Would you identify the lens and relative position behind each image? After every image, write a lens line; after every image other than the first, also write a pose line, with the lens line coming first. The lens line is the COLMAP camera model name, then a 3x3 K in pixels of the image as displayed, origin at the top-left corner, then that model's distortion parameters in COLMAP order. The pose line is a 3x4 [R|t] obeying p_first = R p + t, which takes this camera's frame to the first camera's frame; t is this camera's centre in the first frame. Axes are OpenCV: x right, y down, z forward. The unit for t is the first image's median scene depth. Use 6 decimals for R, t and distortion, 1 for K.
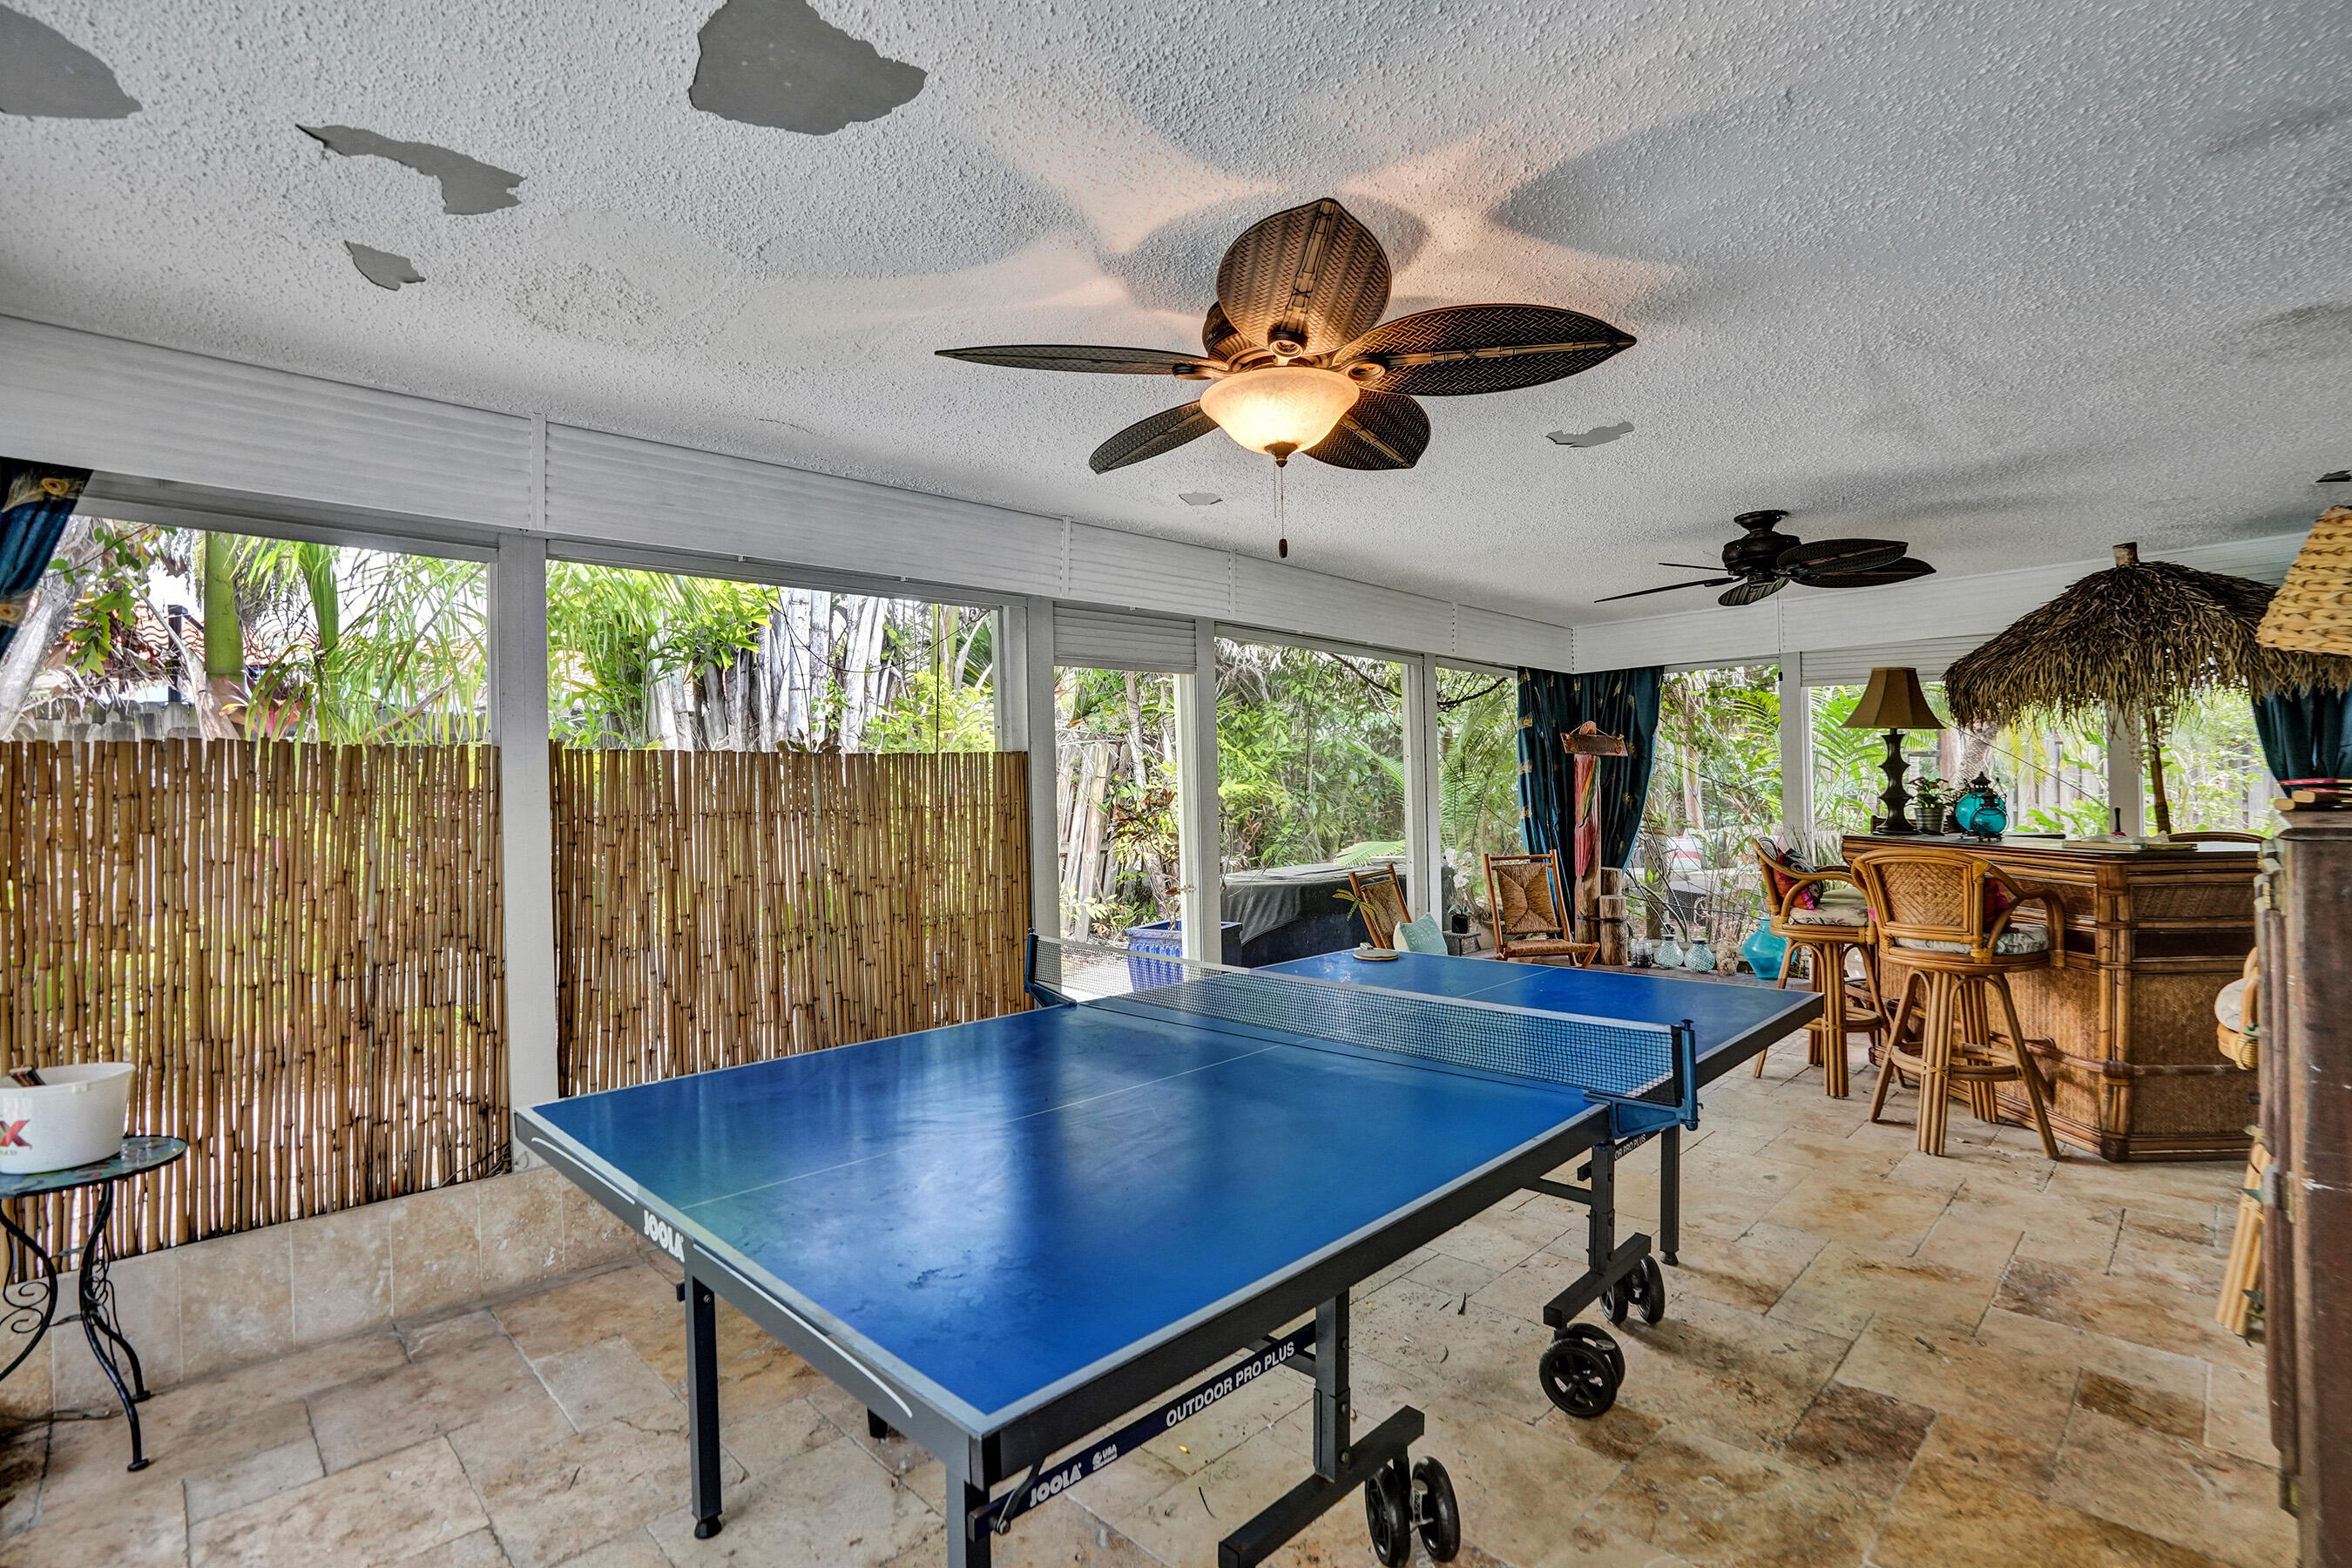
lens RADIAL K [[1087.2, 0, 1181.2], [0, 1087.2, 780.8], [0, 0, 1]] dist [-0.012614, 0.001907]
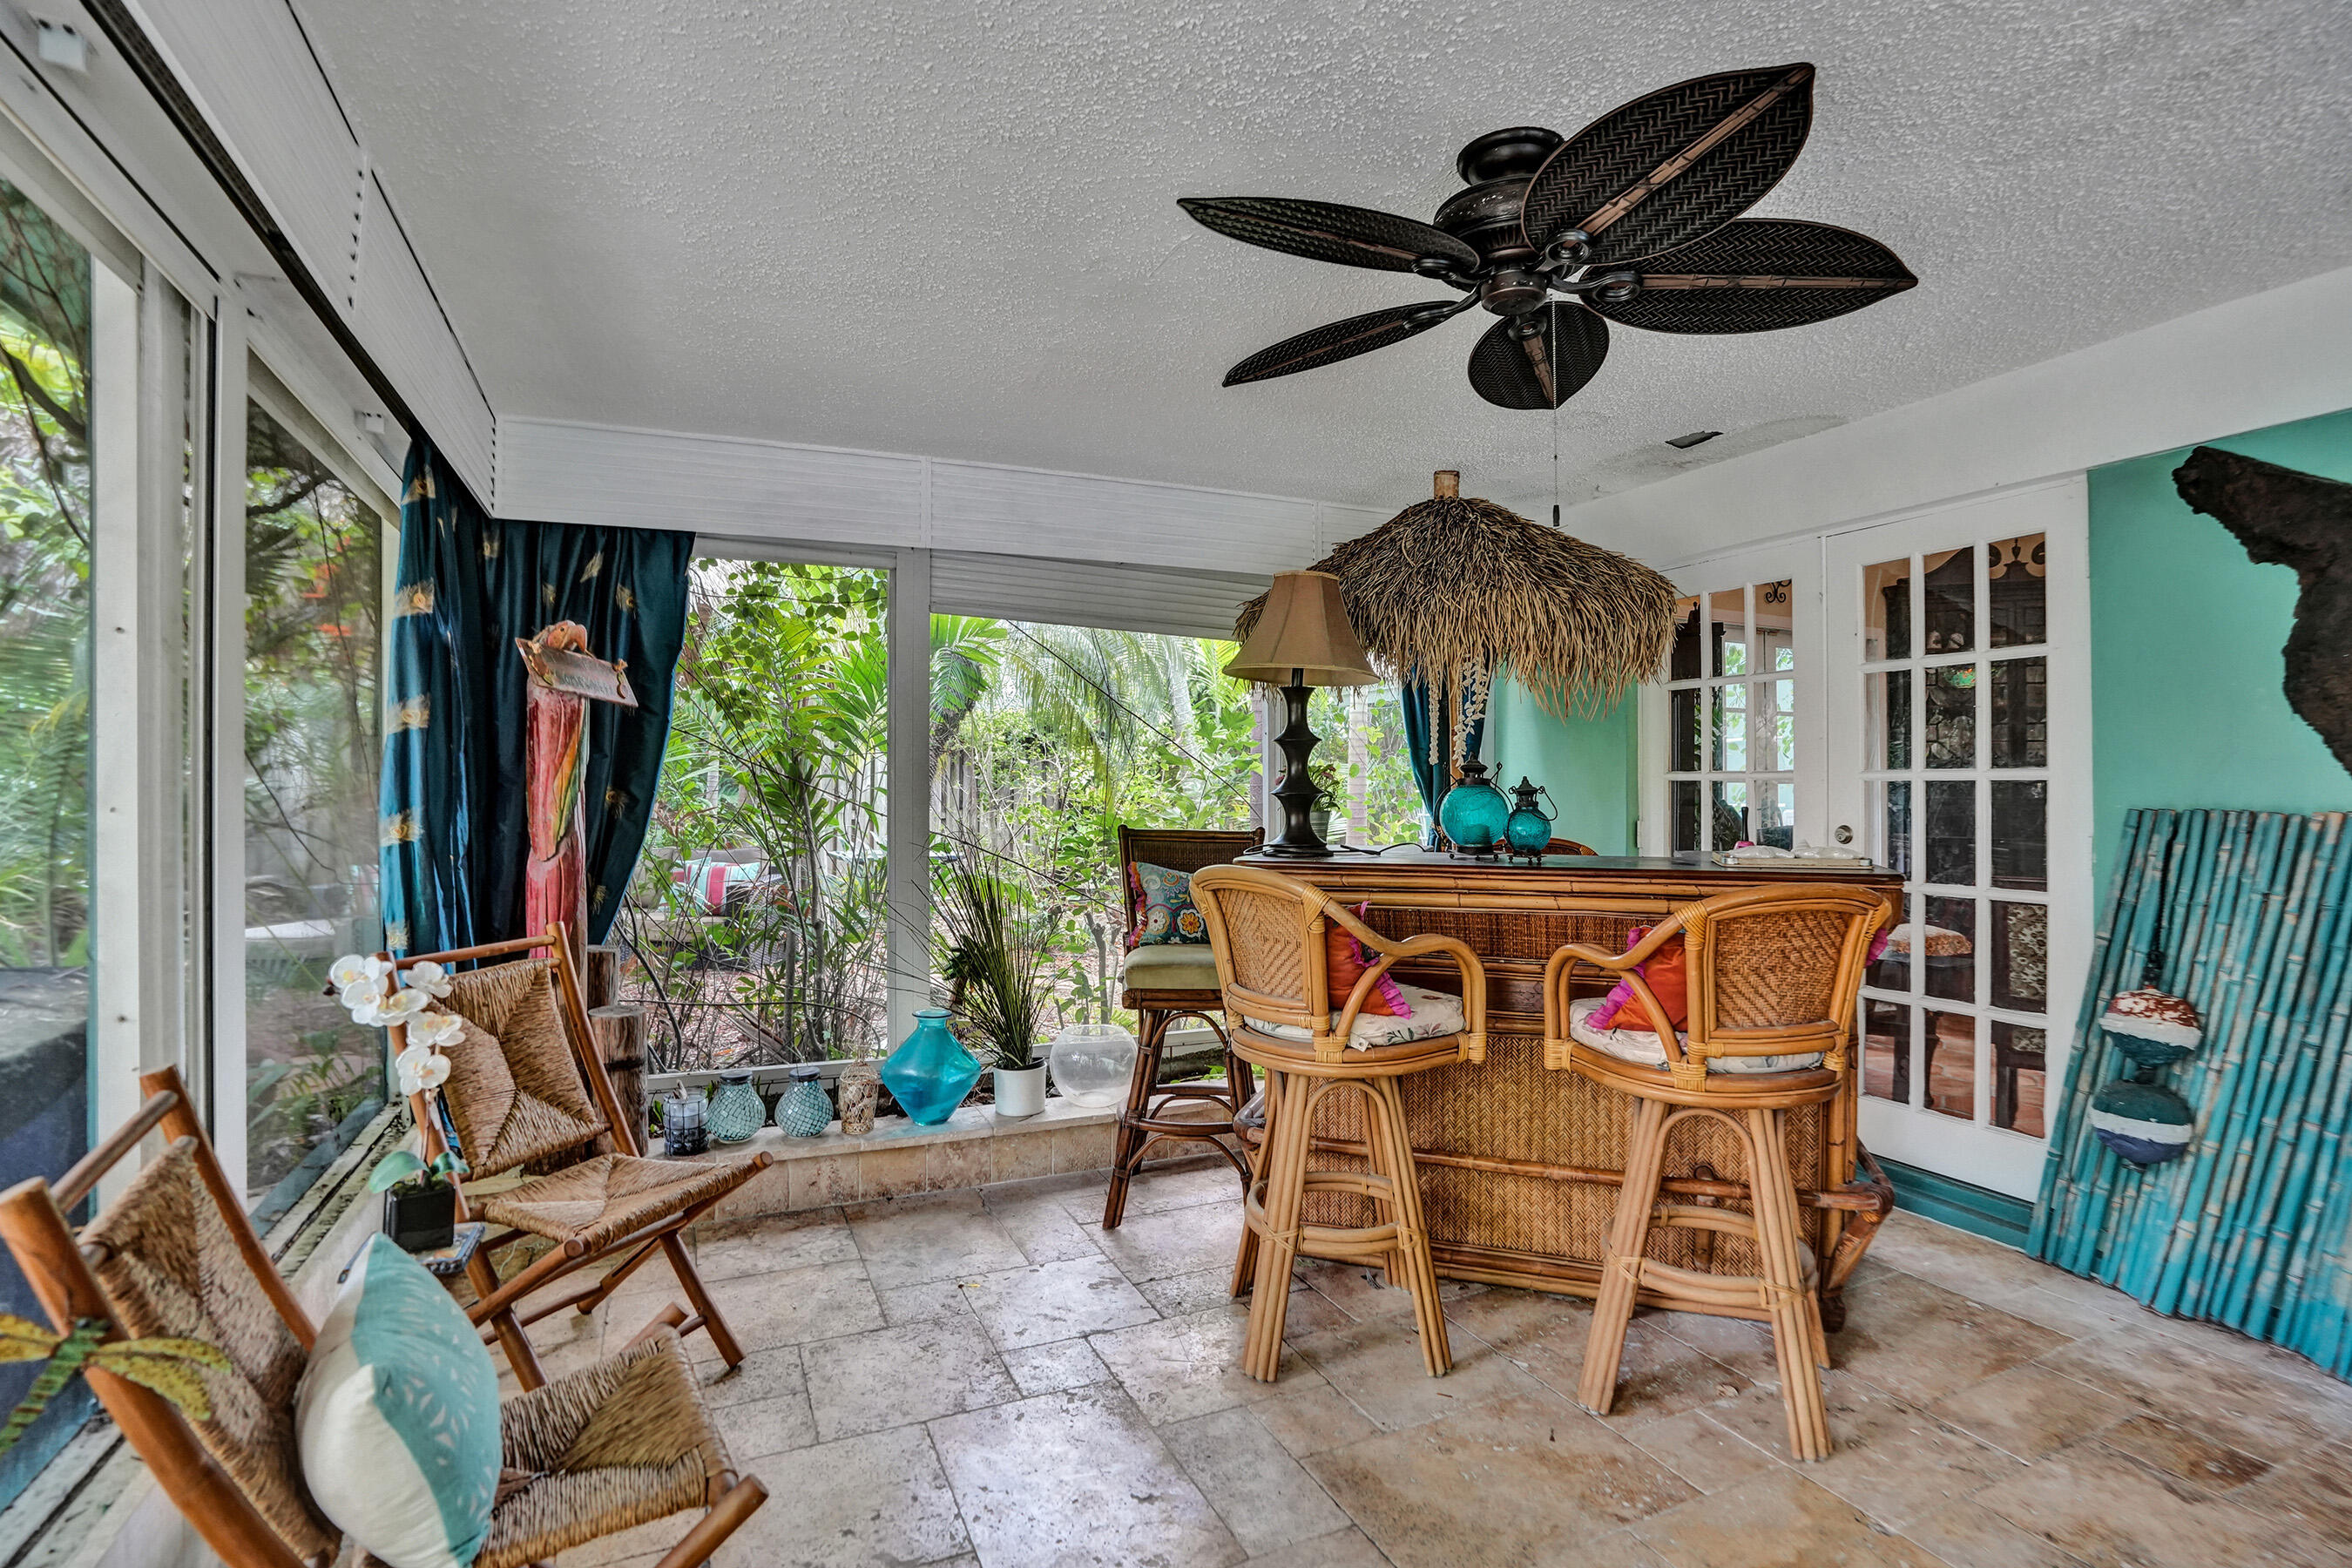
lens RADIAL K [[1087.2, 0, 1173.6], [0, 1087.2, 801.7], [0, 0, 1]] dist [-0.012614, 0.001907]
pose [[0.344841, 0.005664, 0.938644, 0.049492], [-0.014065, 0.999901, -0.000866, 0.016074], [-0.938556, -0.012903, 0.344886, 0.642806]]
